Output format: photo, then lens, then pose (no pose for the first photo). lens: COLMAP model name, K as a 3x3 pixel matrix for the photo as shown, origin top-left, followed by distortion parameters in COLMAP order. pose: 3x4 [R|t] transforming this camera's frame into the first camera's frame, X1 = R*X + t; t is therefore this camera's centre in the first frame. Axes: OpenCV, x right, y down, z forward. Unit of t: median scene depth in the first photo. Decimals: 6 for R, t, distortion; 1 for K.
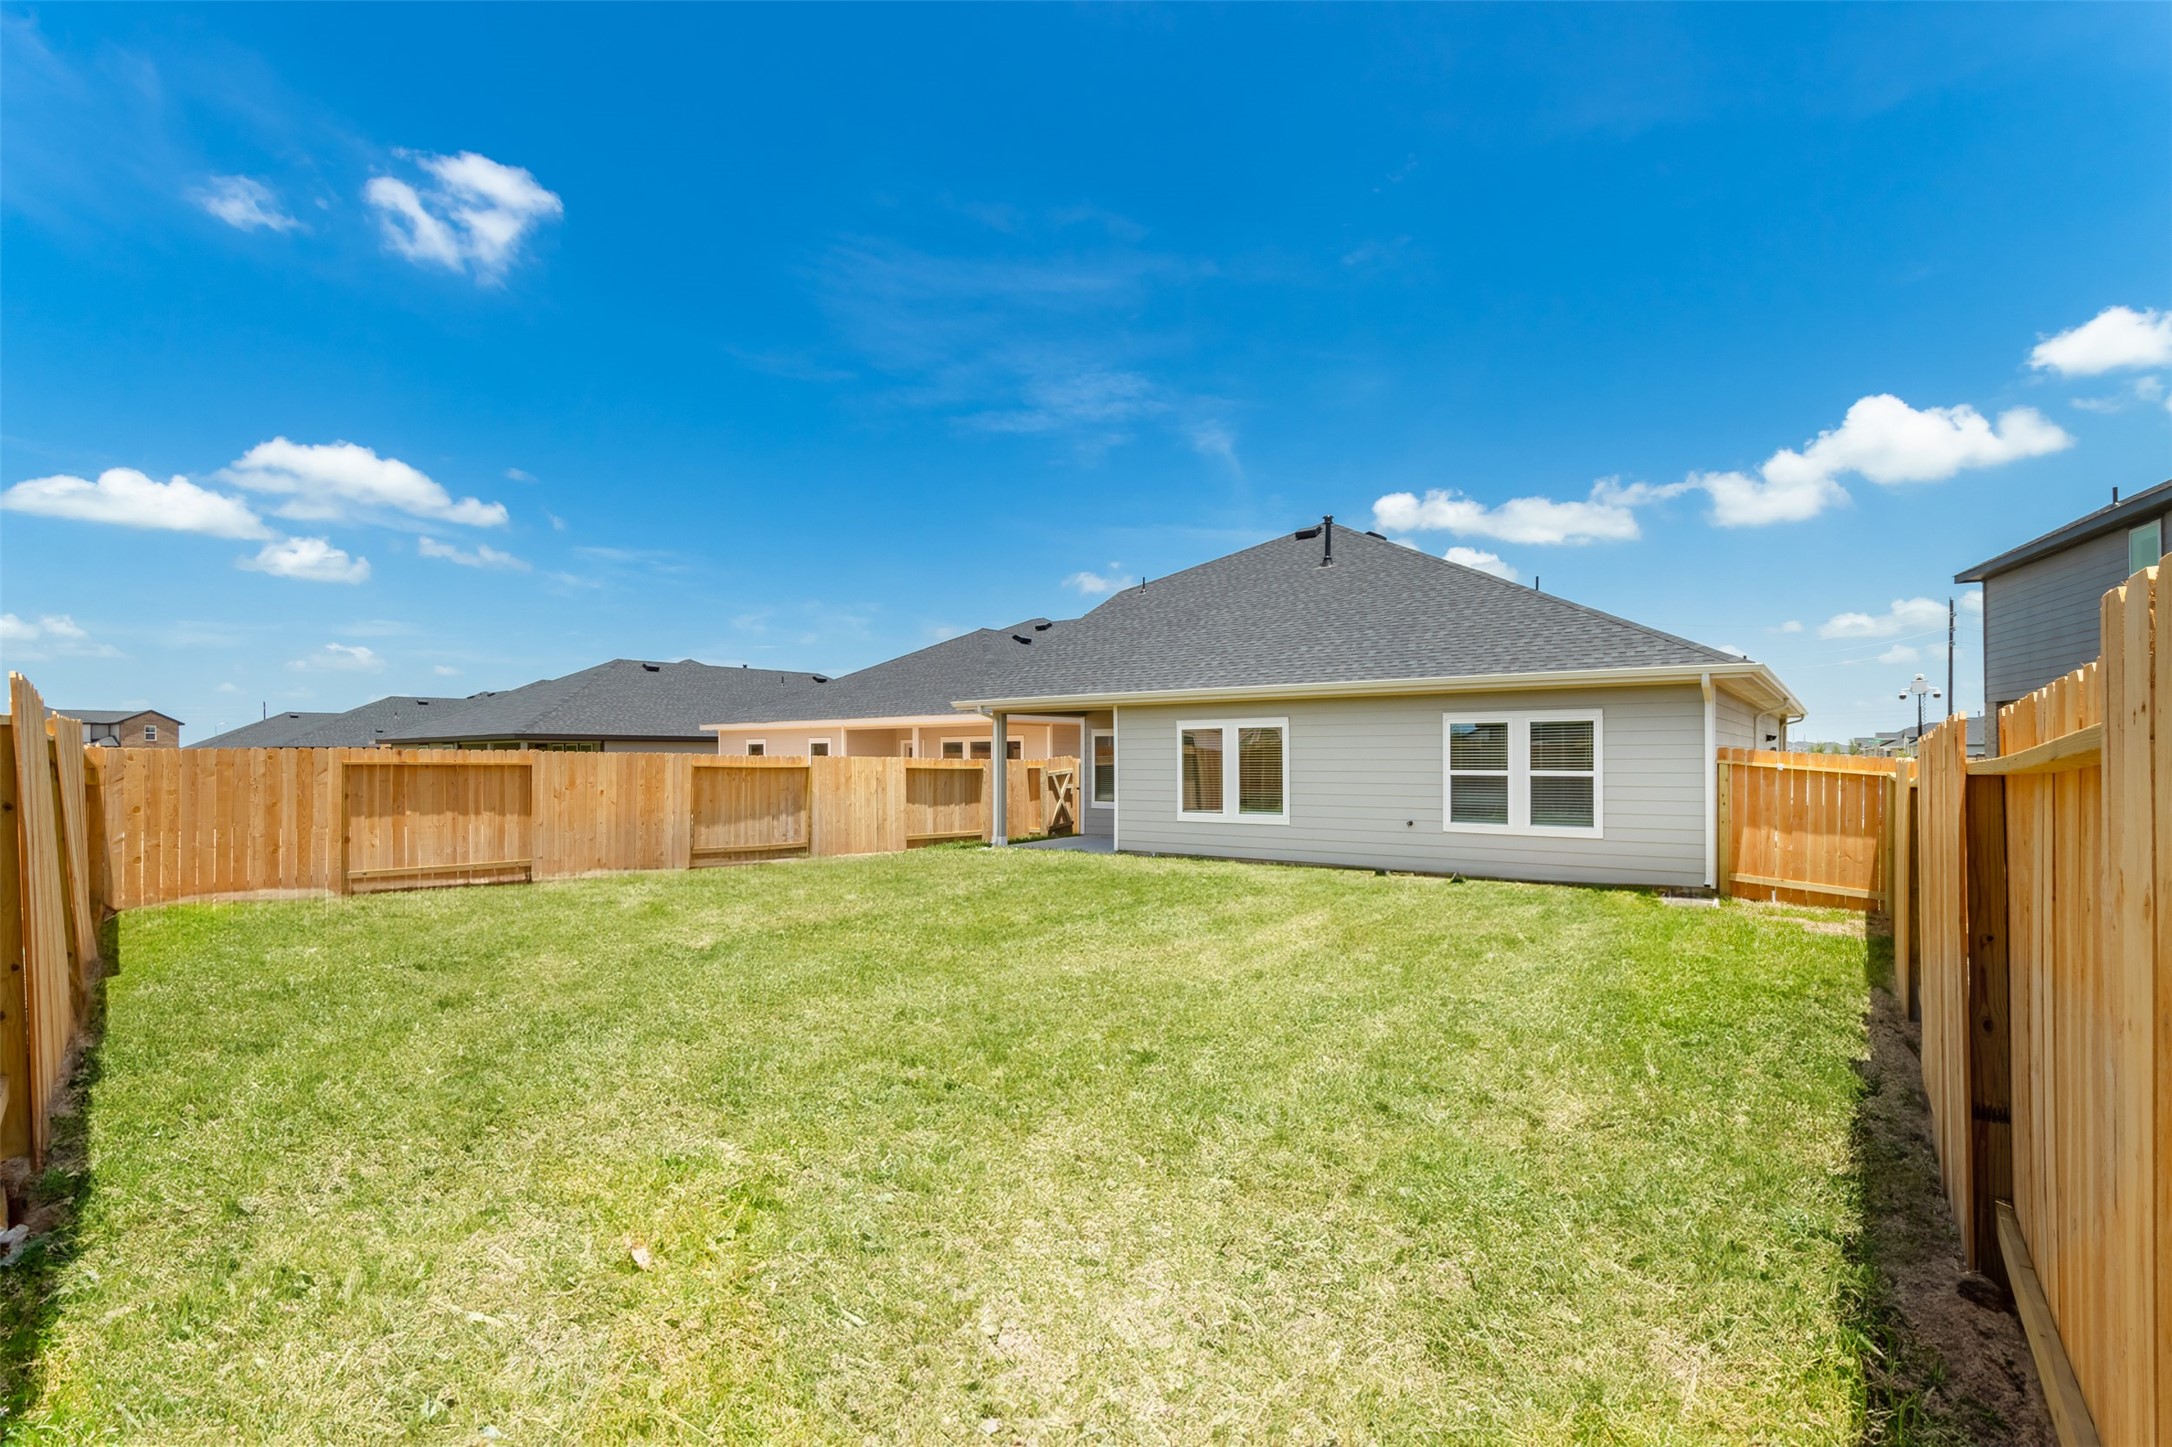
lens RADIAL K [[1026.9, 0, 1023.7], [0, 1026.9, 765.5], [0, 0, 1]] dist [-0.000466, -0.000575]
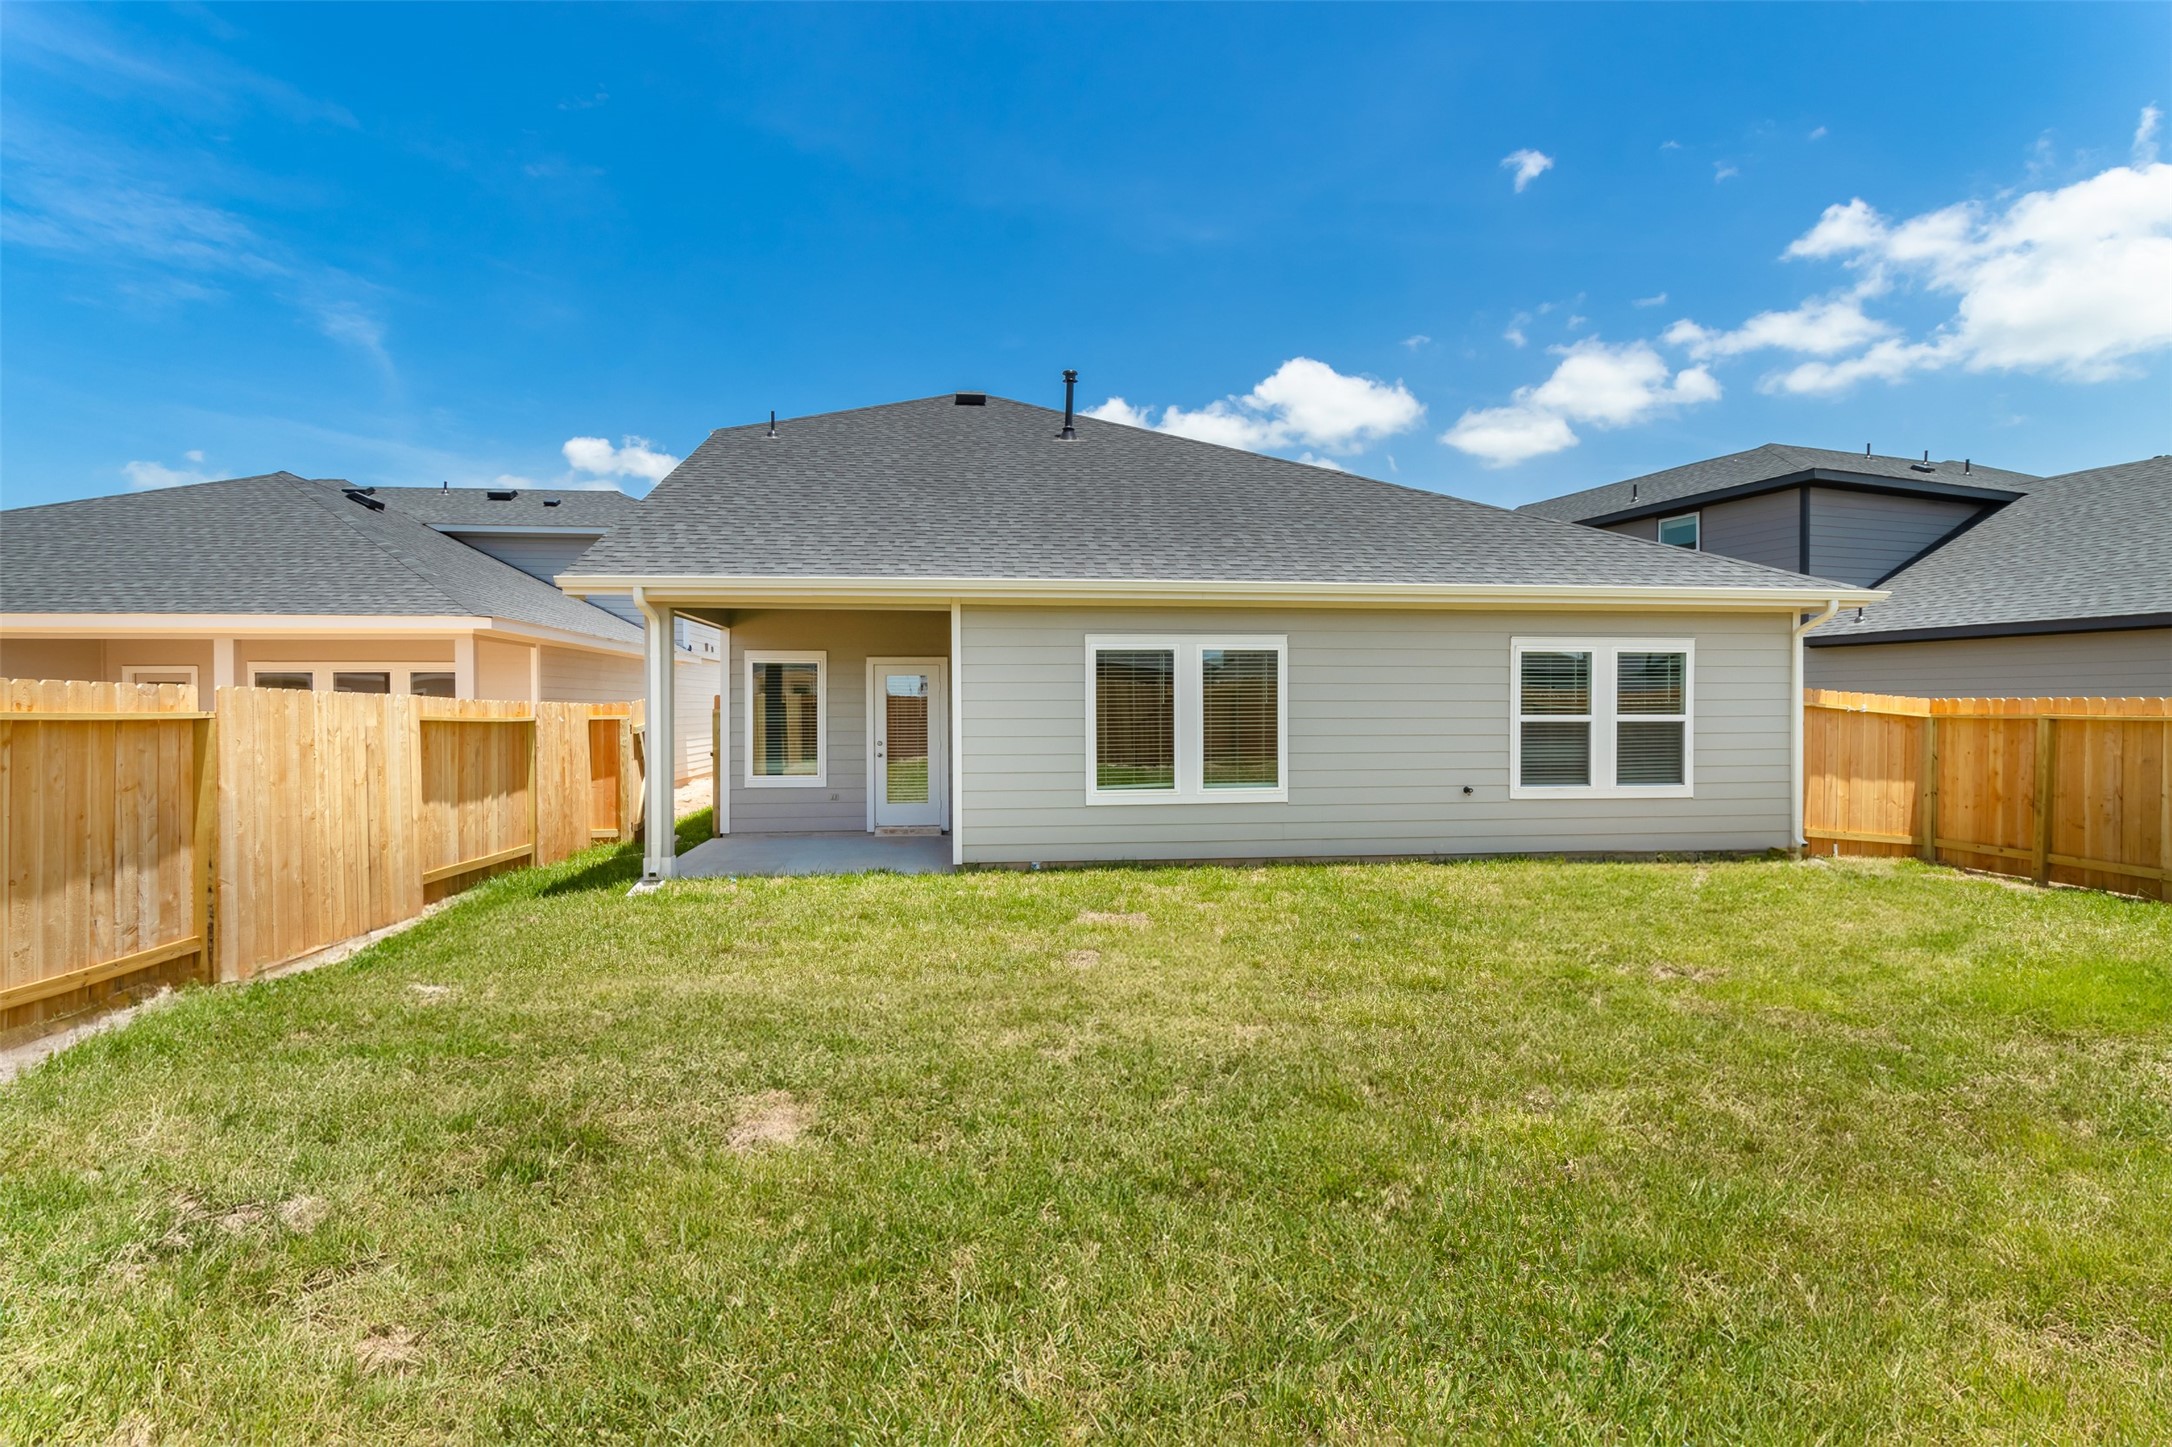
lens RADIAL K [[1023.6, 0, 1086.0], [0, 1023.6, 723.5], [0, 0, 1]] dist [-0.015827, 0.011607]
pose [[0.692364, -0.009937, 0.721480, -0.292879], [0.005914, 0.999950, 0.008097, 0.002517], [-0.721524, -0.001339, 0.692388, 0.643705]]
